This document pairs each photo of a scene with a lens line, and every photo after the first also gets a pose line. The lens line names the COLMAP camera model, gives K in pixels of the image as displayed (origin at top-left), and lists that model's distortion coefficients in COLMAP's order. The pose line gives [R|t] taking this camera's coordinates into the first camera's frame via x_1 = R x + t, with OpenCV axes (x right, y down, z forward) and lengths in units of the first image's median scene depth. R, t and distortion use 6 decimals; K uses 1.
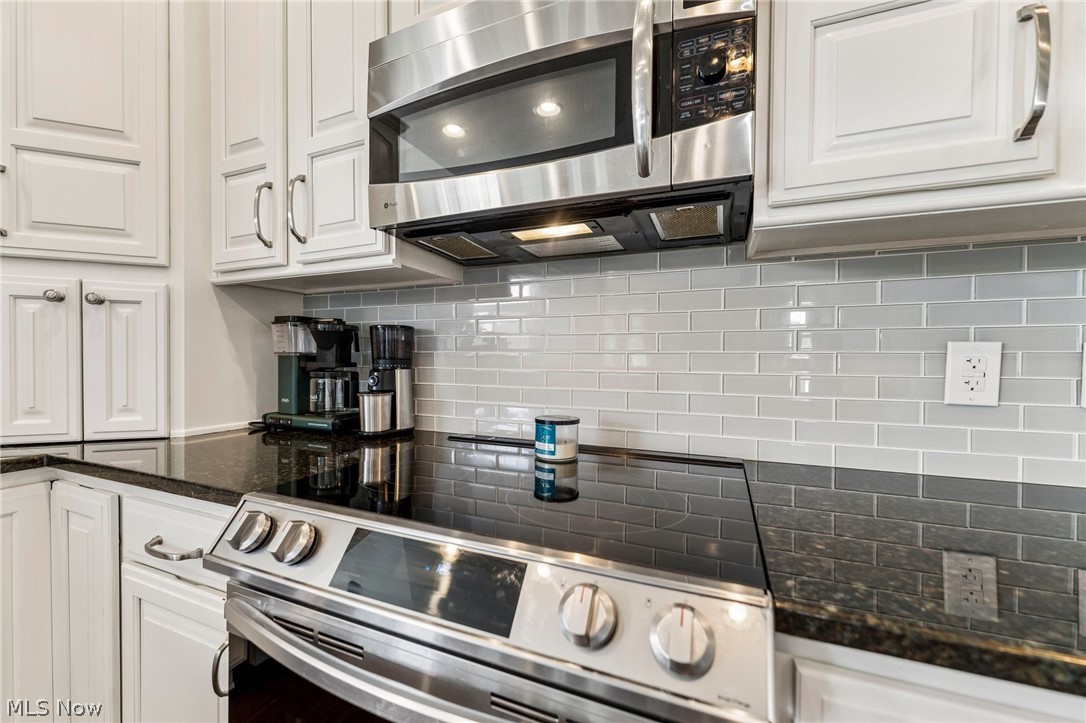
lens RADIAL K [[429.5, 0, 542.0], [0, 429.5, 360.9], [0, 0, 1]] dist [-0.001229, -0.000090]
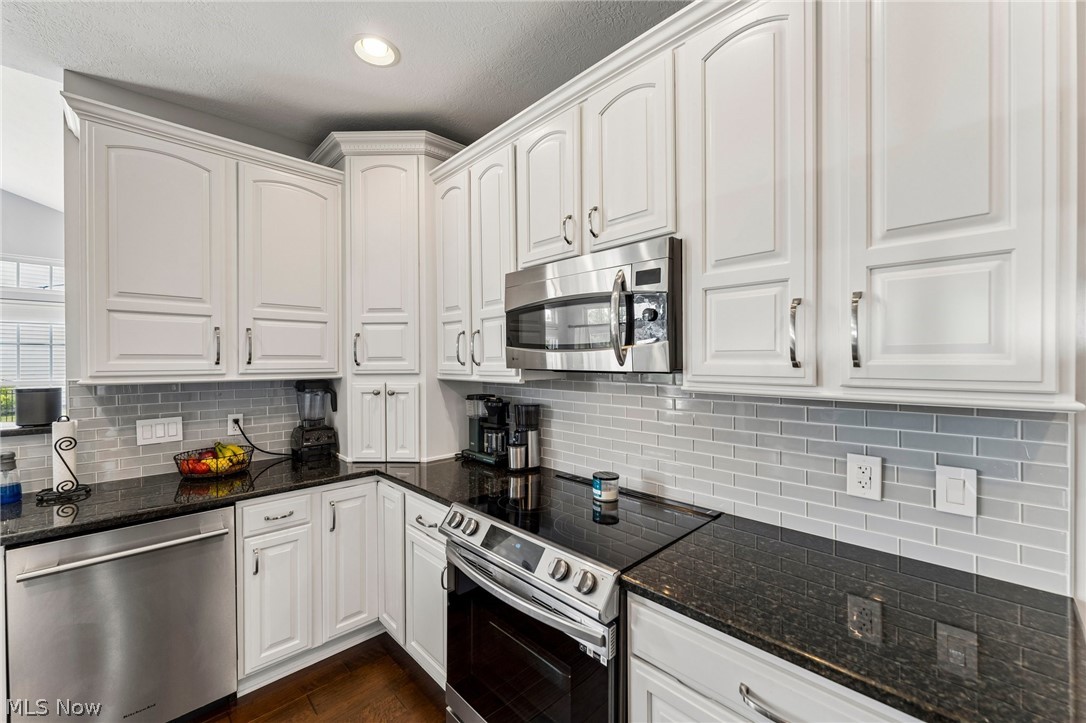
lens RADIAL K [[429.5, 0, 542.4], [0, 429.5, 361.1], [0, 0, 1]] dist [-0.001229, -0.000090]
pose [[0.919855, -0.010174, -0.392127, 0.429601], [0.006764, 0.999926, -0.010077, -0.274116], [0.392201, 0.006617, 0.919856, -0.607326]]
